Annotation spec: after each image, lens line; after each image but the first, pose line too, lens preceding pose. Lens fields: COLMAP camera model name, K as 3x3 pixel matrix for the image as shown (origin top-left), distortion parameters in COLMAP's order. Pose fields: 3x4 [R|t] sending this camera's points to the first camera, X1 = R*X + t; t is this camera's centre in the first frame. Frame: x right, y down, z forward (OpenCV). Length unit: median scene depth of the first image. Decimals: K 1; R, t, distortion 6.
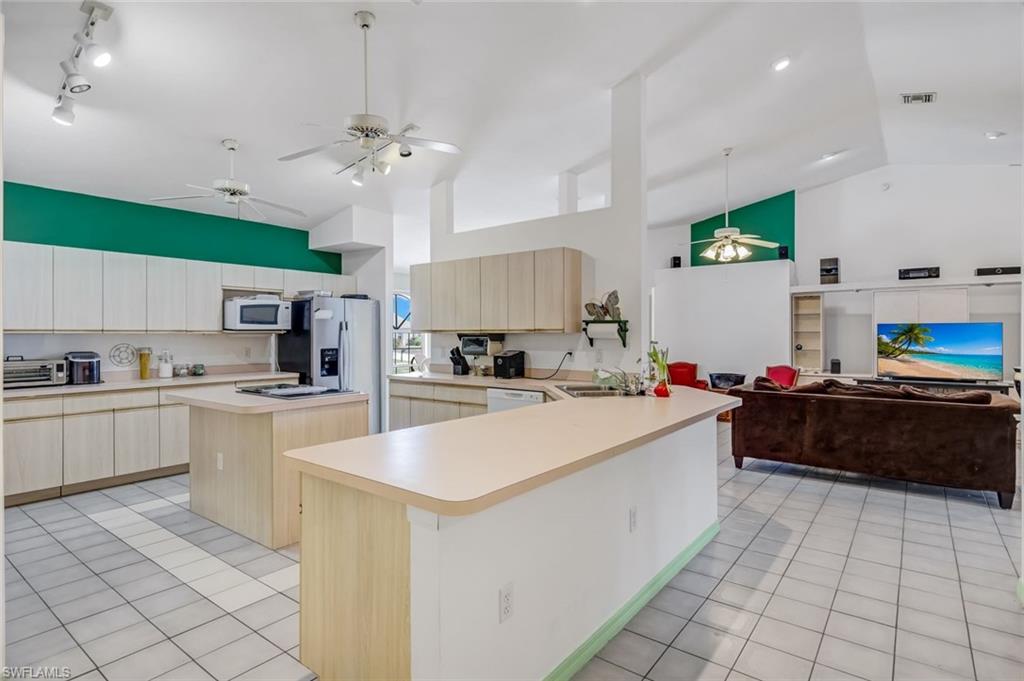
lens RADIAL K [[522.9, 0, 514.3], [0, 522.9, 335.3], [0, 0, 1]] dist [0.002835, -0.002927]
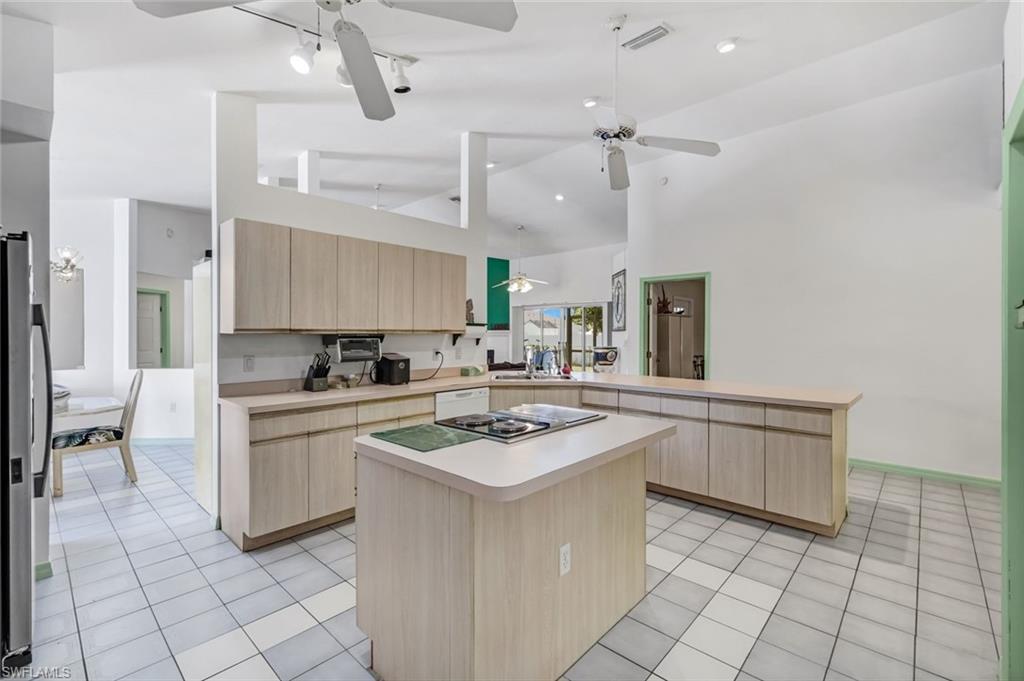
lens RADIAL K [[448.7, 0, 513.1], [0, 448.7, 332.0], [0, 0, 1]] dist [-0.003940, 0.002441]
pose [[0.093233, 0.004170, 0.995636, -0.692285], [0.002337, 0.999988, -0.004408, -0.002874], [-0.995642, 0.002738, 0.093222, 0.666059]]
